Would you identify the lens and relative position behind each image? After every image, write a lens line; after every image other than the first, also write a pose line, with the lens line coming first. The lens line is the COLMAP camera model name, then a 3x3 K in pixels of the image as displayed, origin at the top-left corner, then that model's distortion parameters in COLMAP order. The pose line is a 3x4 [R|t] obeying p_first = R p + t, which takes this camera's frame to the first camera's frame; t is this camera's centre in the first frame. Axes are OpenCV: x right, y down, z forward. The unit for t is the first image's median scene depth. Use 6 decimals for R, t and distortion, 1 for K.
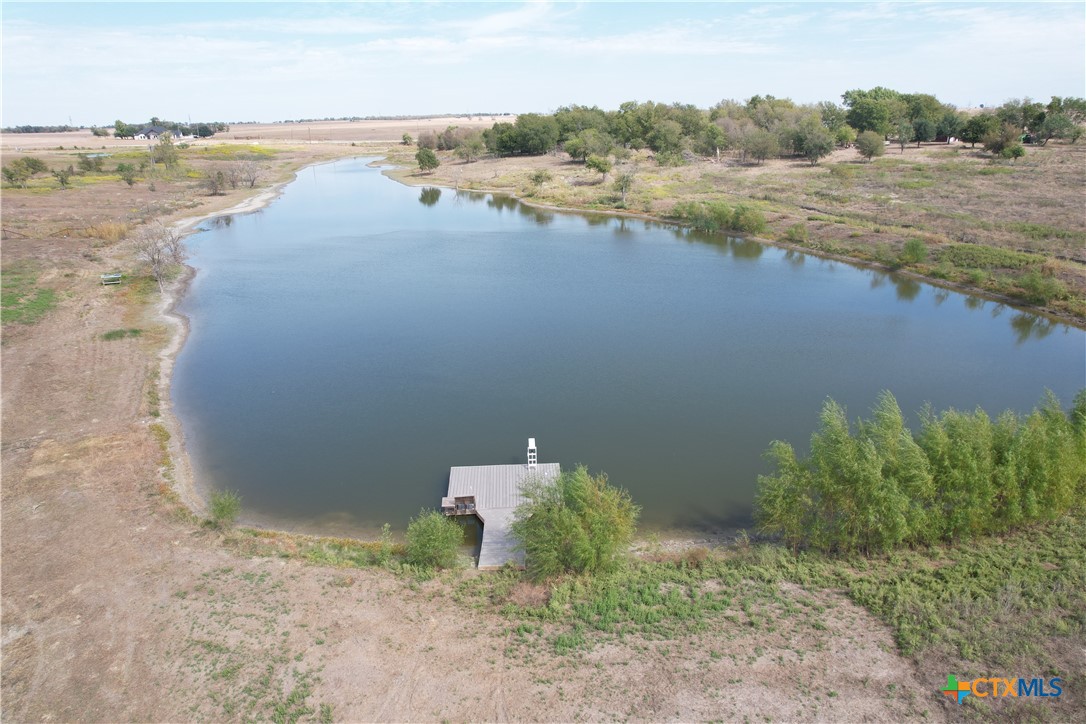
lens RADIAL K [[693.0, 0, 539.1], [0, 693.0, 367.8], [0, 0, 1]] dist [-0.066863, 0.056784]
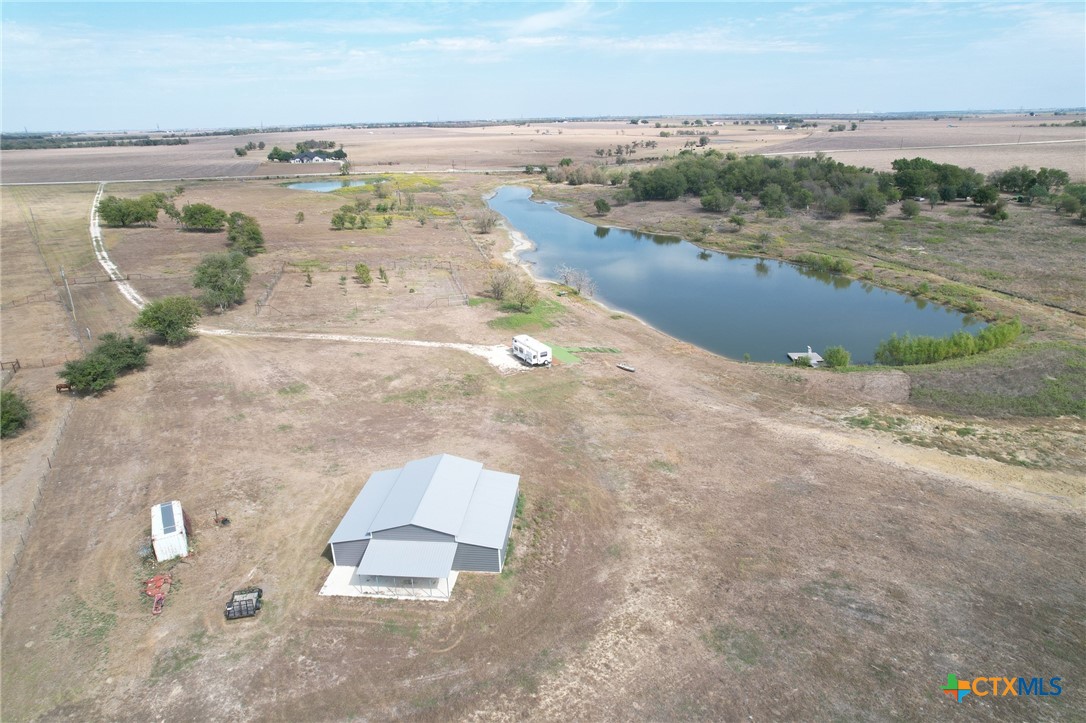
lens RADIAL K [[693.0, 0, 537.5], [0, 693.0, 370.8], [0, 0, 1]] dist [-0.066863, 0.056784]
pose [[0.998537, 0.019377, -0.050475, -0.230577], [-0.019125, 0.999802, 0.005475, 0.044003], [0.050571, -0.004501, 0.998710, -0.497037]]
